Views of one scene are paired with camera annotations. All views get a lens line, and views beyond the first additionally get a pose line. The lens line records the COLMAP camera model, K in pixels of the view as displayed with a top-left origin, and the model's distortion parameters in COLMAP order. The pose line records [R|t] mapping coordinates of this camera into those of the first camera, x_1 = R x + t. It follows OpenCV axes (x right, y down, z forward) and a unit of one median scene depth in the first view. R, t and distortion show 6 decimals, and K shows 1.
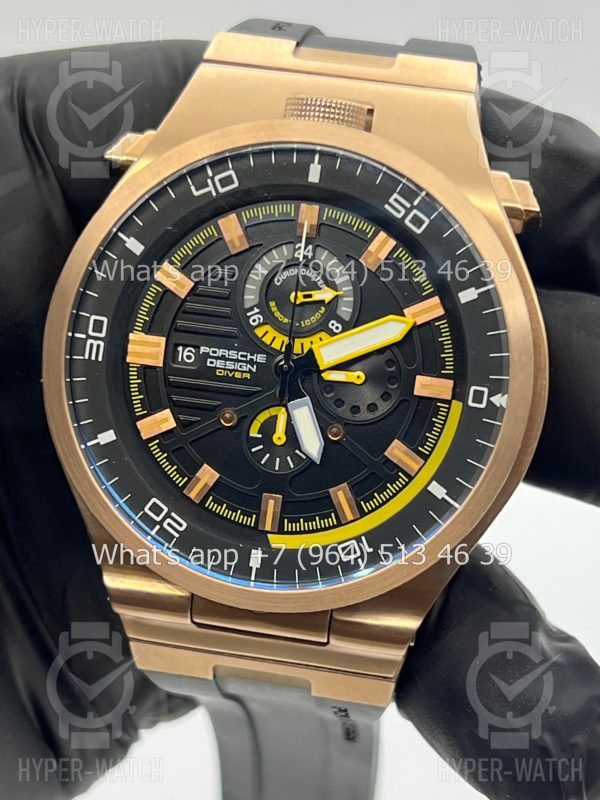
lens RADIAL K [[1870.5, 0, 302.0], [0, 1870.5, 431.7], [0, 0, 1]] dist [0.290809, 0.000000]
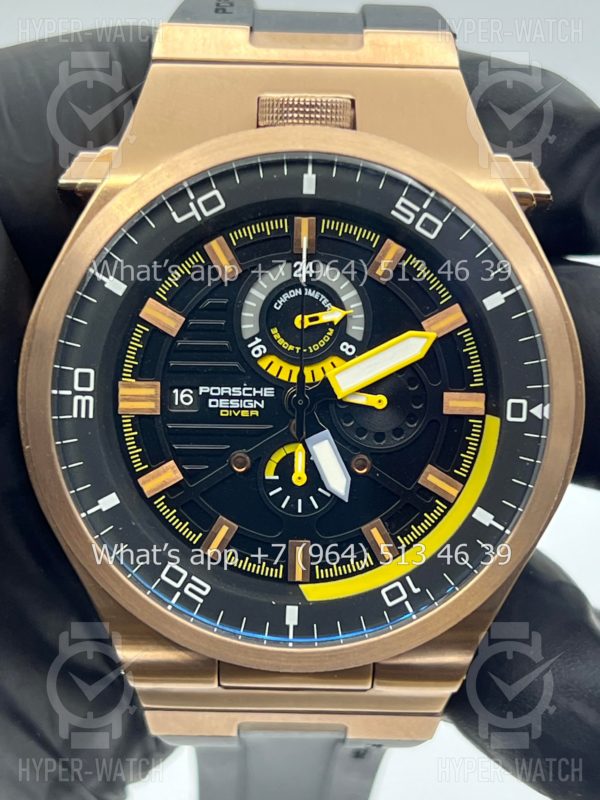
lens RADIAL K [[1870.5, 0, 300.6], [0, 1870.5, 395.3], [0, 0, 1]] dist [0.290809, 0.000000]
pose [[0.985960, -0.121821, 0.114206, -0.109943], [0.114924, 0.991234, 0.065171, -0.094917], [-0.121144, -0.051131, 0.991317, 0.107804]]
